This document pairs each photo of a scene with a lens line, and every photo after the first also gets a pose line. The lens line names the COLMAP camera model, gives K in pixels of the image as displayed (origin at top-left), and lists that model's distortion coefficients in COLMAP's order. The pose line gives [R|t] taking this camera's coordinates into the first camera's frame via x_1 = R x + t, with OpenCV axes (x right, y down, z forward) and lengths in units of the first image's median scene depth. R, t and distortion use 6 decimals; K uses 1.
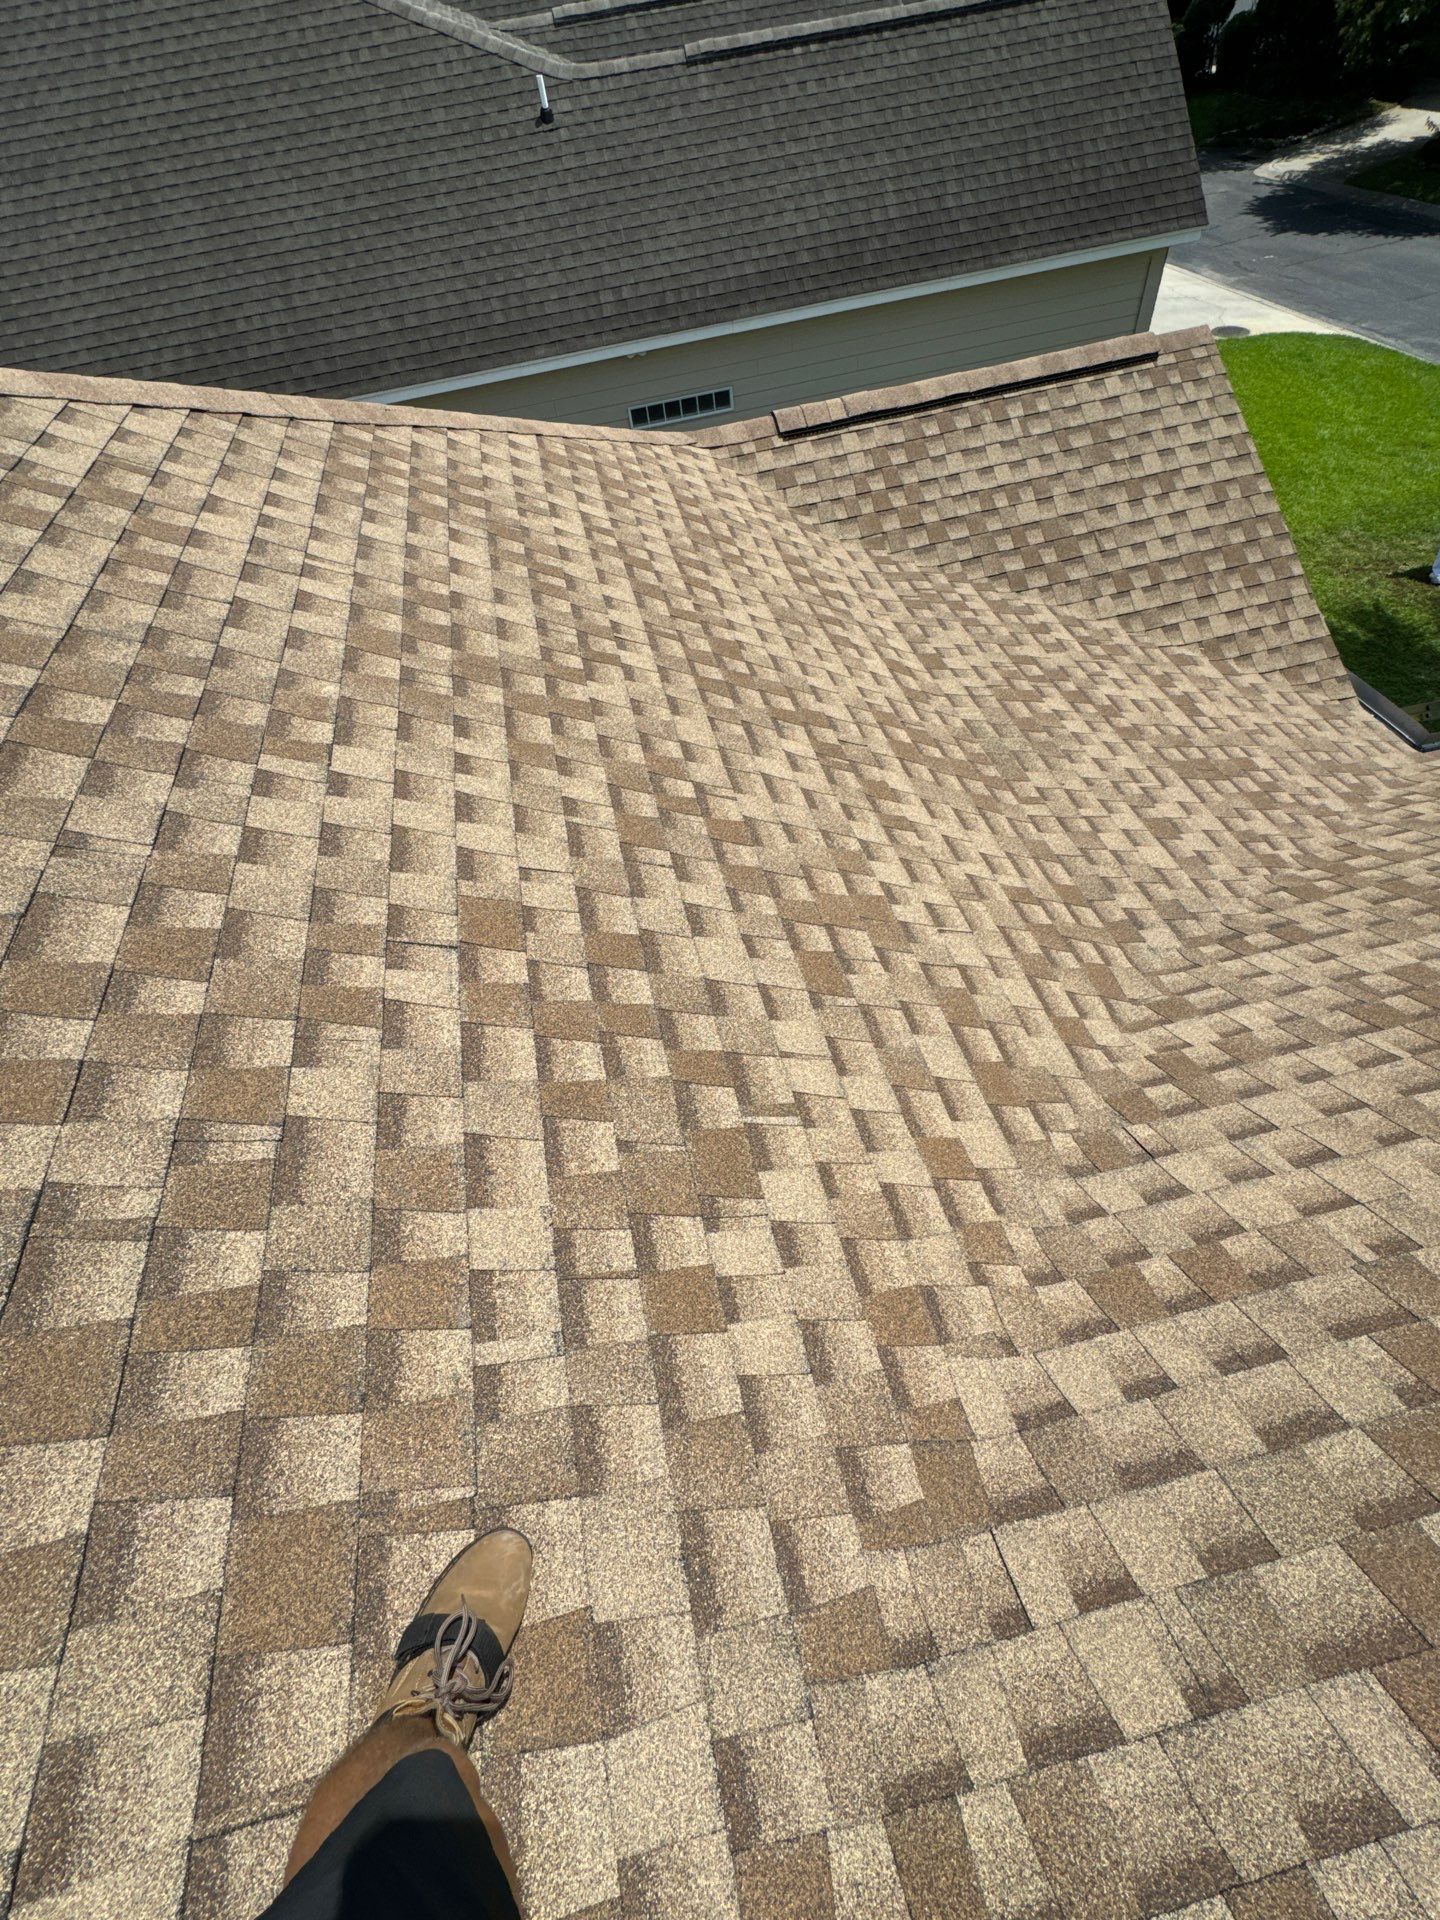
lens RADIAL K [[835.3, 0, 720.9], [0, 835.3, 954.5], [0, 0, 1]] dist [-0.003619, 0.000710]
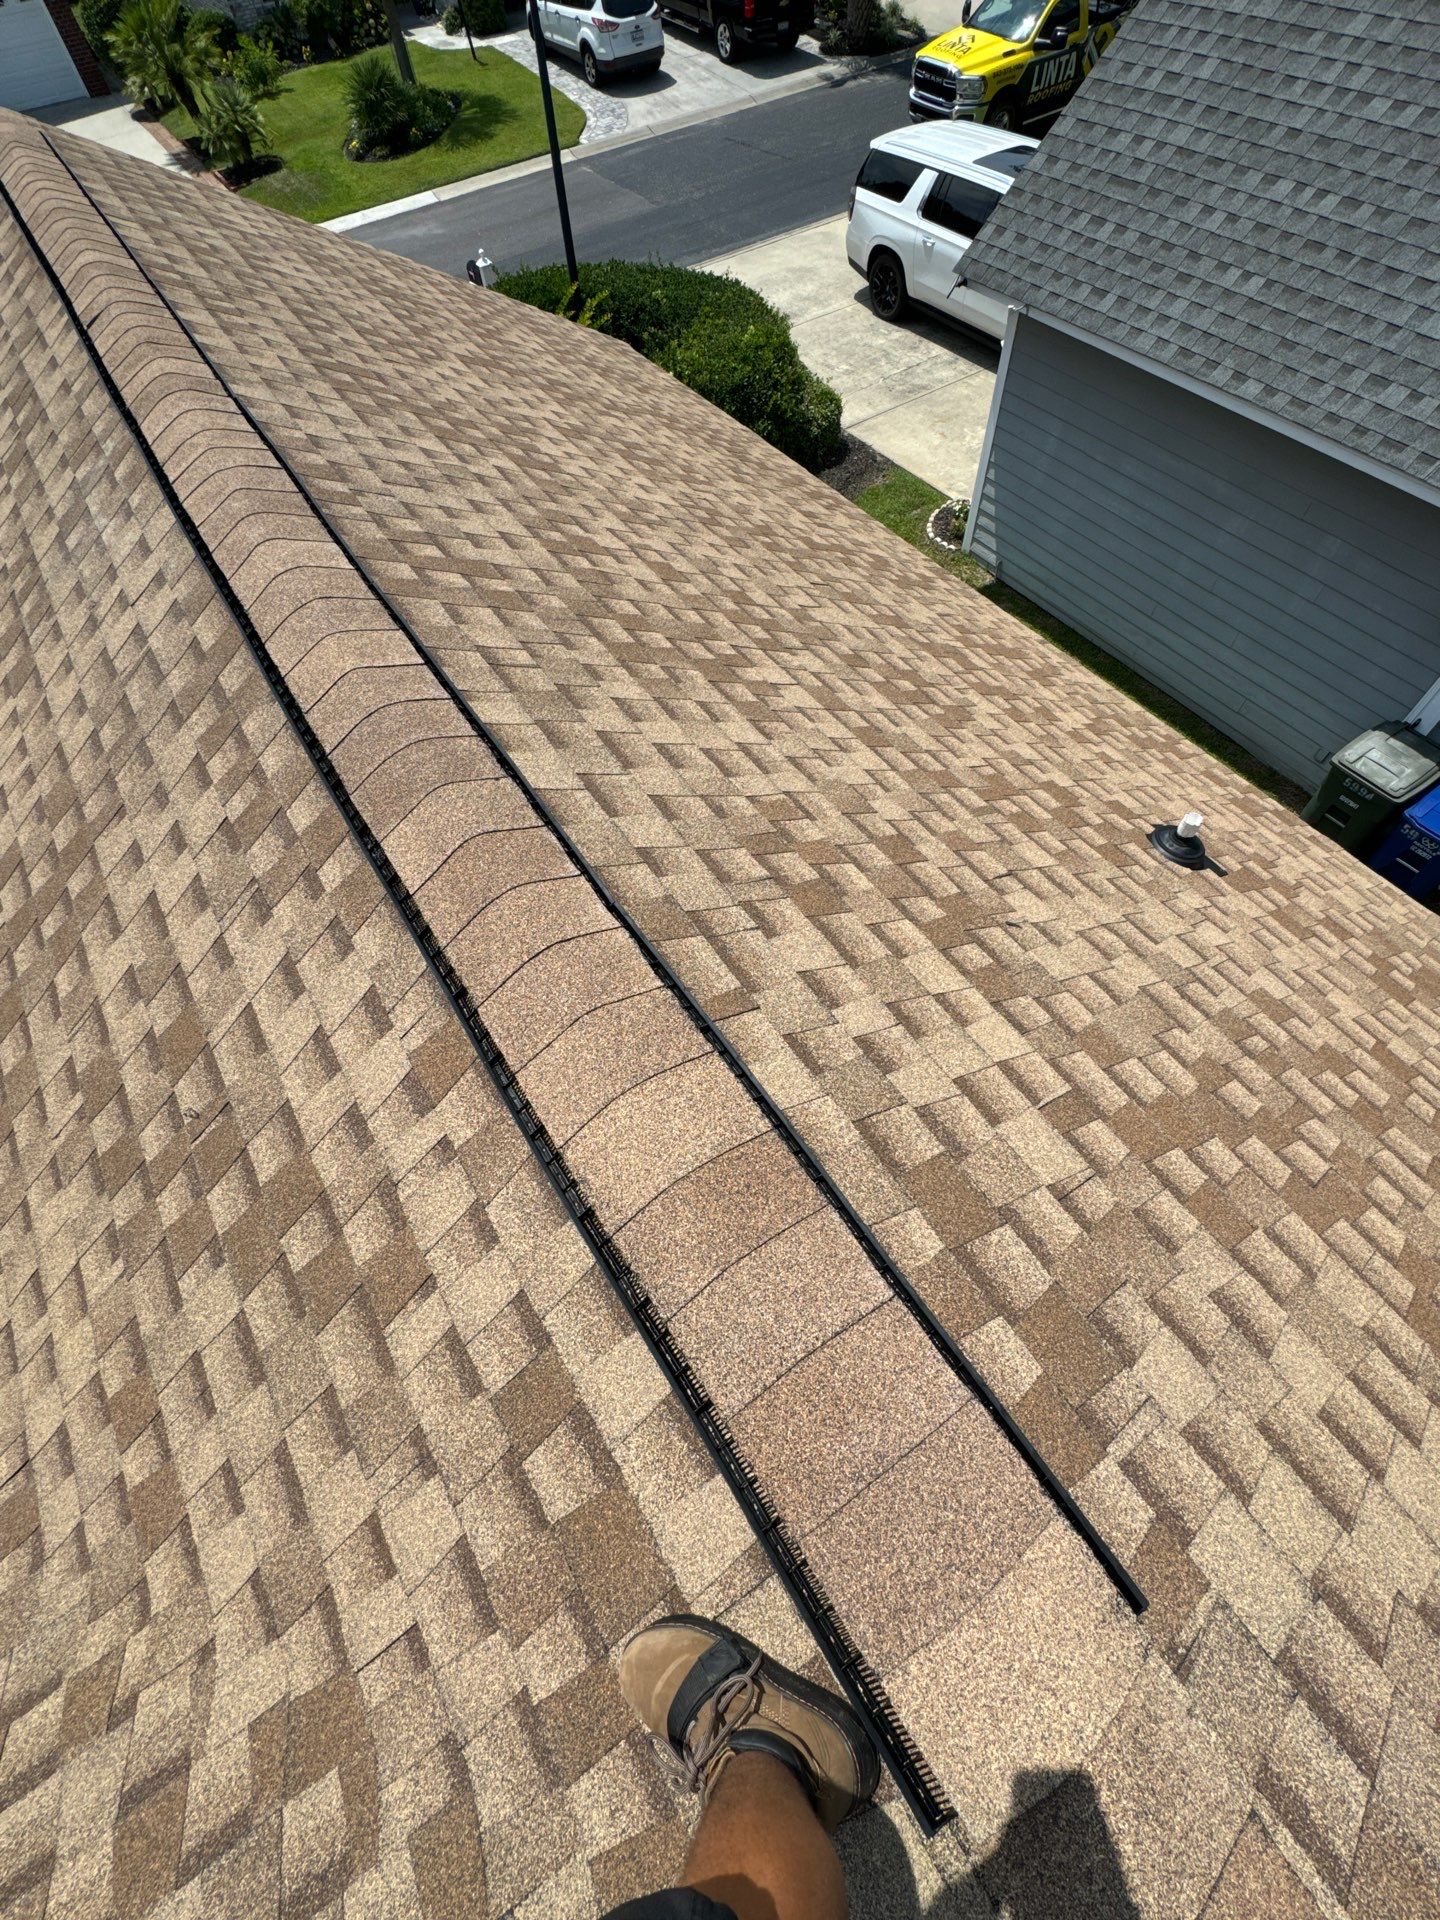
lens RADIAL K [[835.3, 0, 720.9], [0, 835.3, 954.5], [0, 0, 1]] dist [-0.003619, 0.000710]
pose [[-0.349985, -0.721053, 0.597991, 0.115756], [0.785547, 0.121853, 0.606686, 0.196355], [-0.510319, 0.682081, 0.523774, -0.156326]]
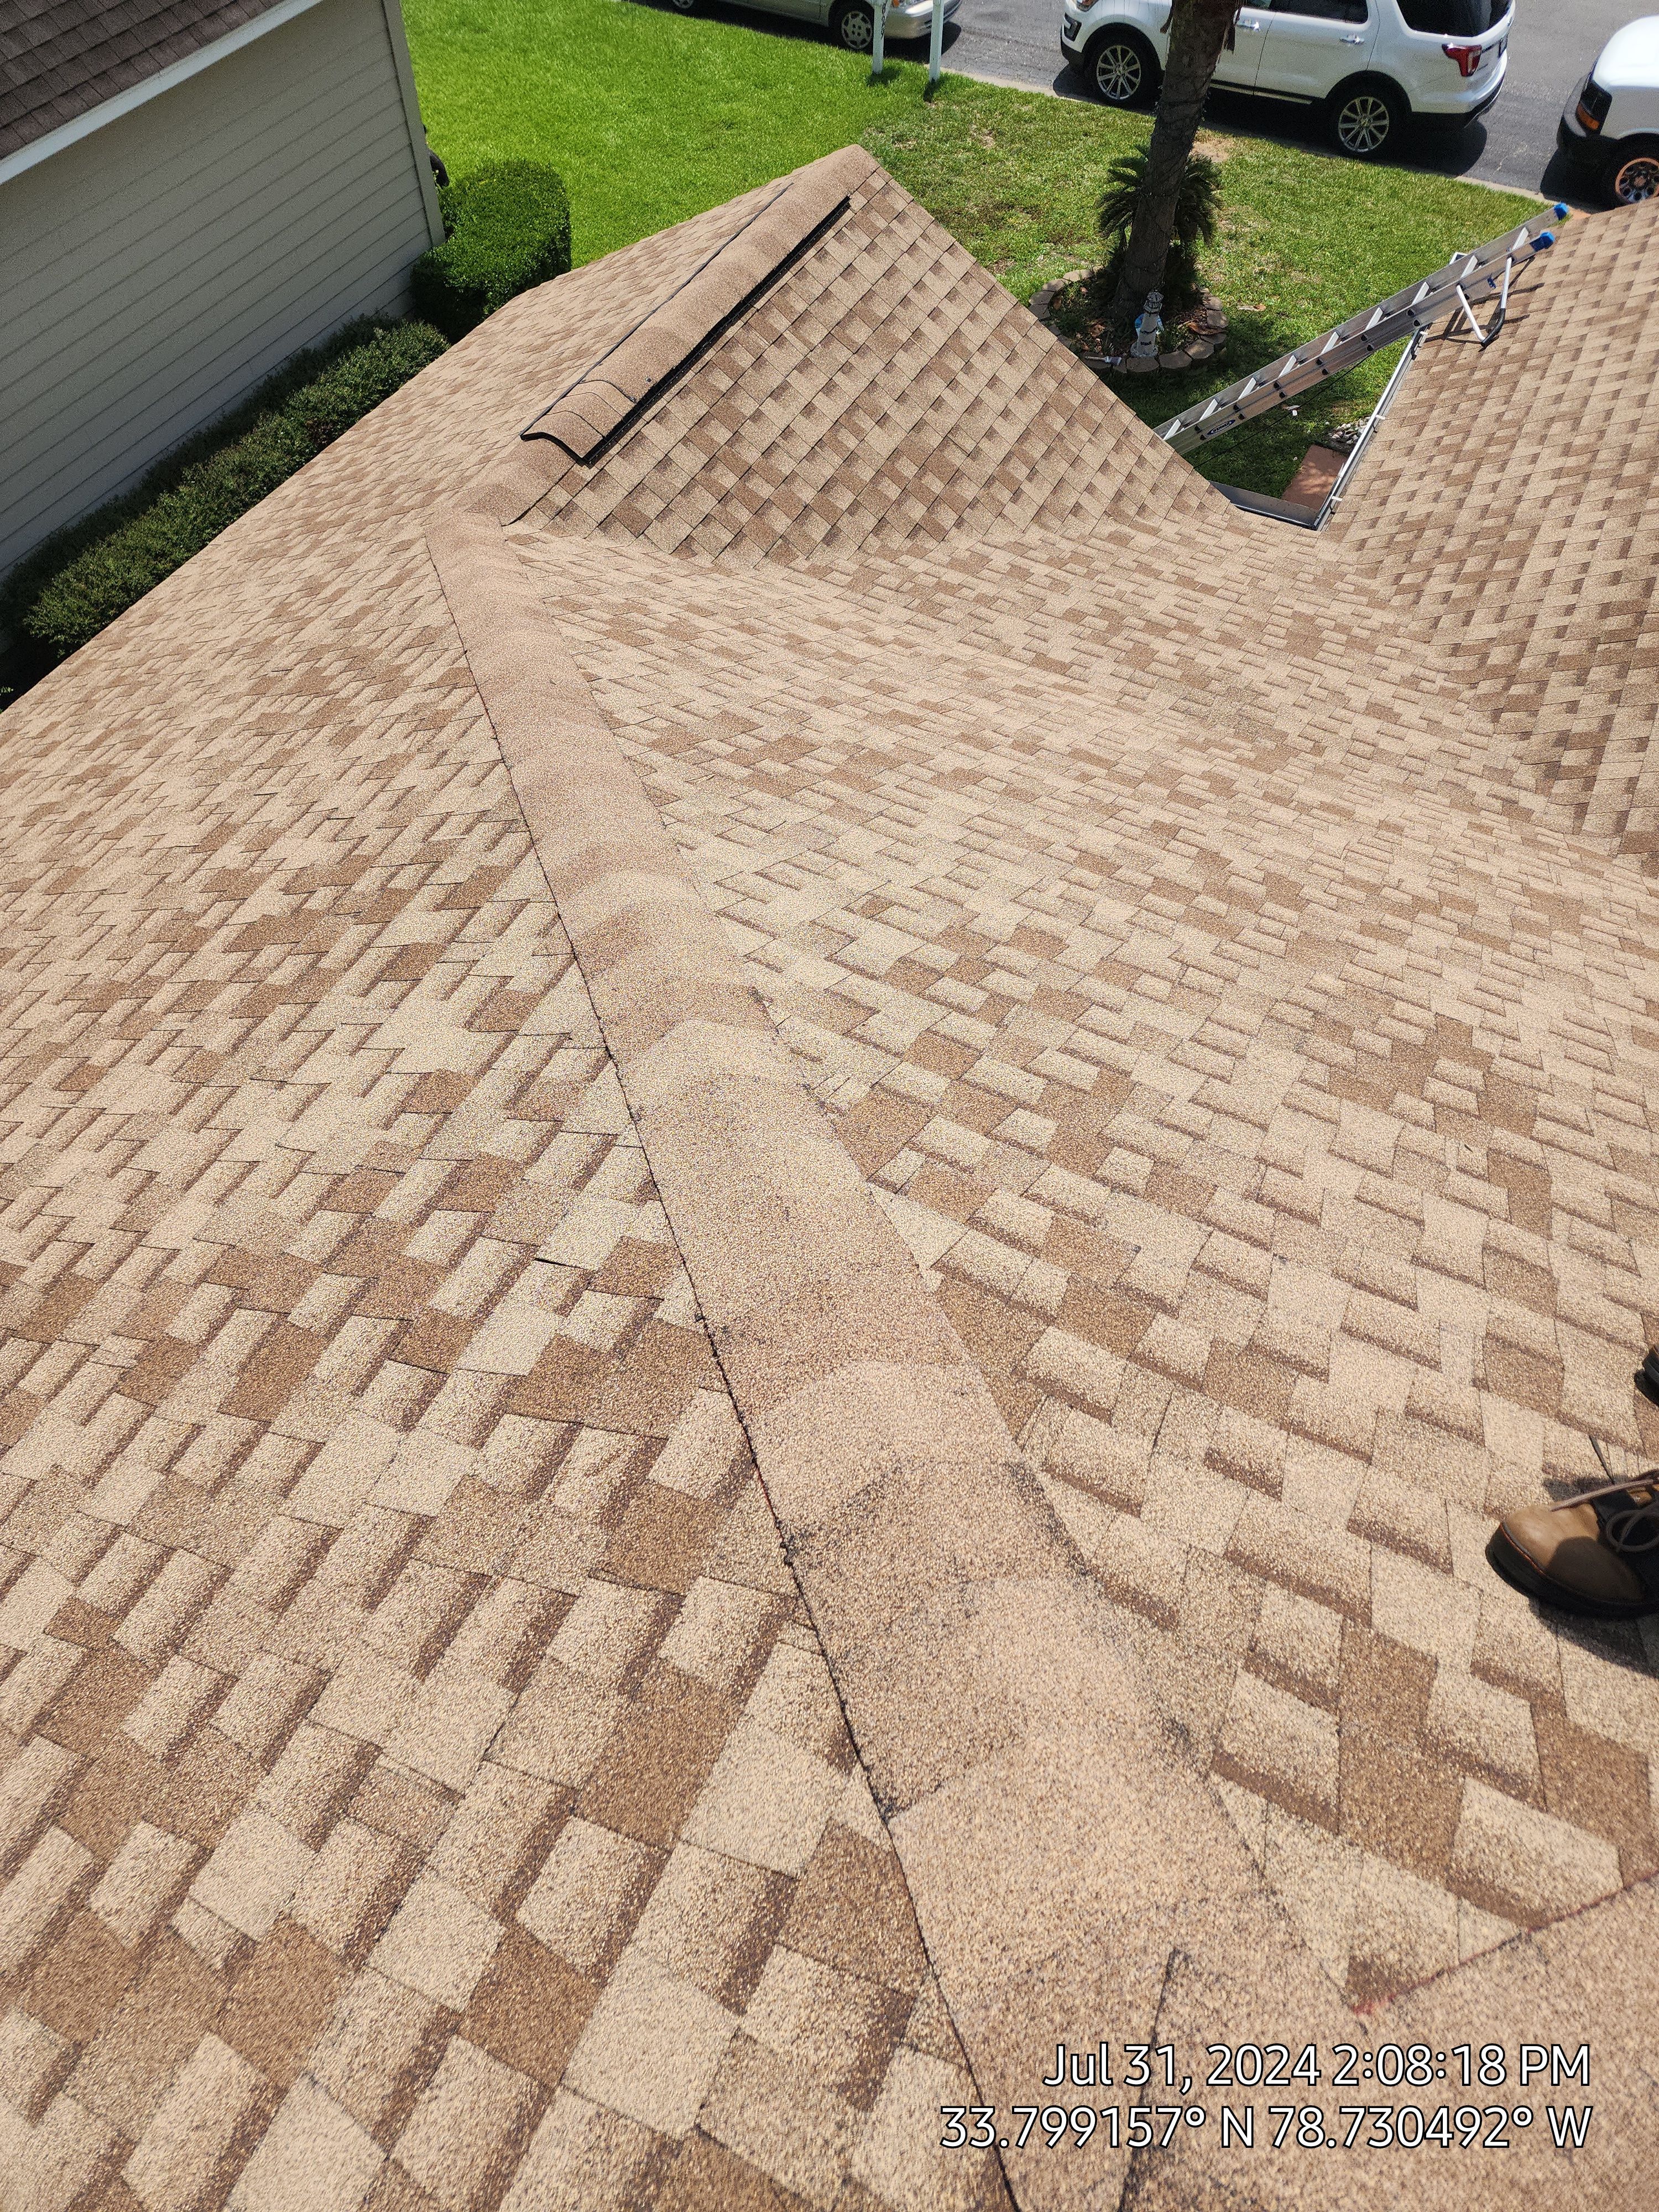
lens RADIAL K [[1563.6, 0, 826.8], [0, 1563.6, 1052.2], [0, 0, 1]] dist [0.083130, -0.077807]
pose [[0.612452, -0.550709, 0.567118, -1.712033], [0.556516, 0.809877, 0.185442, -0.817903], [-0.561421, 0.202036, 0.802489, -0.032487]]
